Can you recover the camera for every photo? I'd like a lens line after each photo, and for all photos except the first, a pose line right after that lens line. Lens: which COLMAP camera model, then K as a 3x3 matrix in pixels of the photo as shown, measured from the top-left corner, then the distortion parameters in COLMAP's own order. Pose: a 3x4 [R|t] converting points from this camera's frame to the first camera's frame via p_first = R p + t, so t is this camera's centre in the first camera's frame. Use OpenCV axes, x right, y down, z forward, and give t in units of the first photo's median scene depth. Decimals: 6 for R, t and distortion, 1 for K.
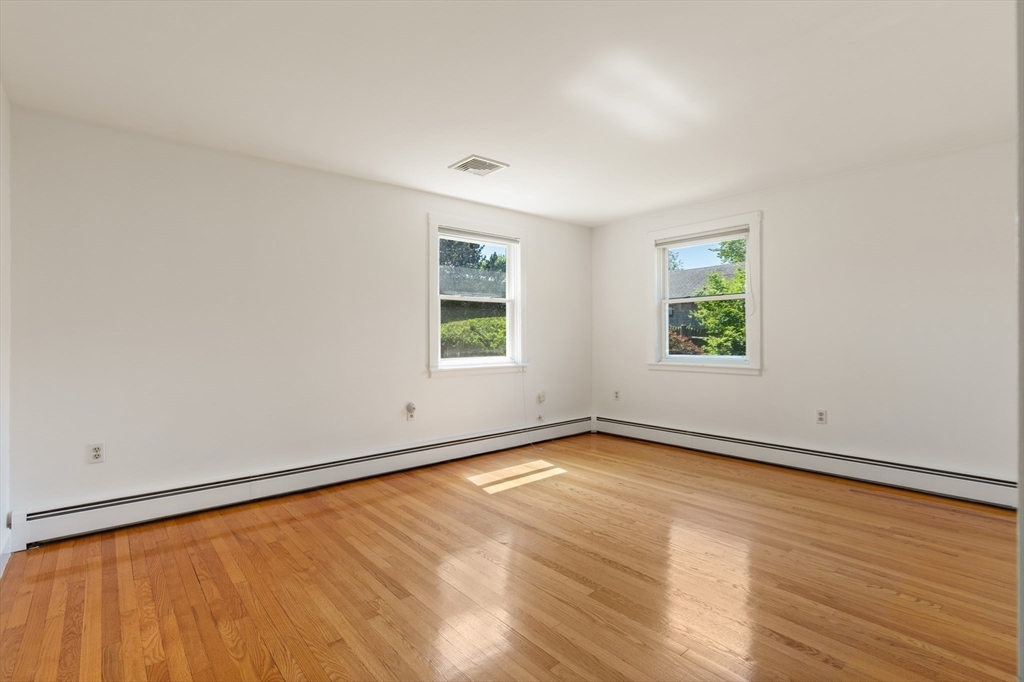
lens RADIAL K [[492.4, 0, 513.3], [0, 492.4, 325.5], [0, 0, 1]] dist [-0.001327, -0.000133]
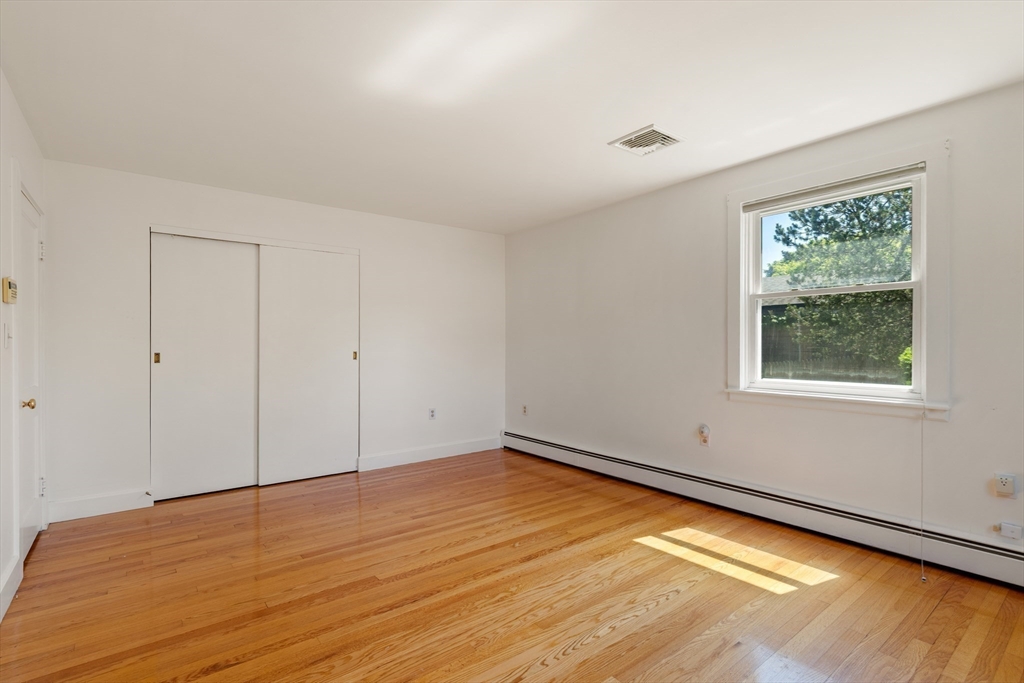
lens RADIAL K [[471.8, 0, 512.0], [0, 471.8, 341.5], [0, 0, 1]] dist [-0.000610, 0.000191]
pose [[-0.042320, -0.003611, -0.999098, 0.731600], [0.023113, 0.999722, -0.004592, 0.007438], [0.998837, -0.023286, -0.042225, 0.813482]]
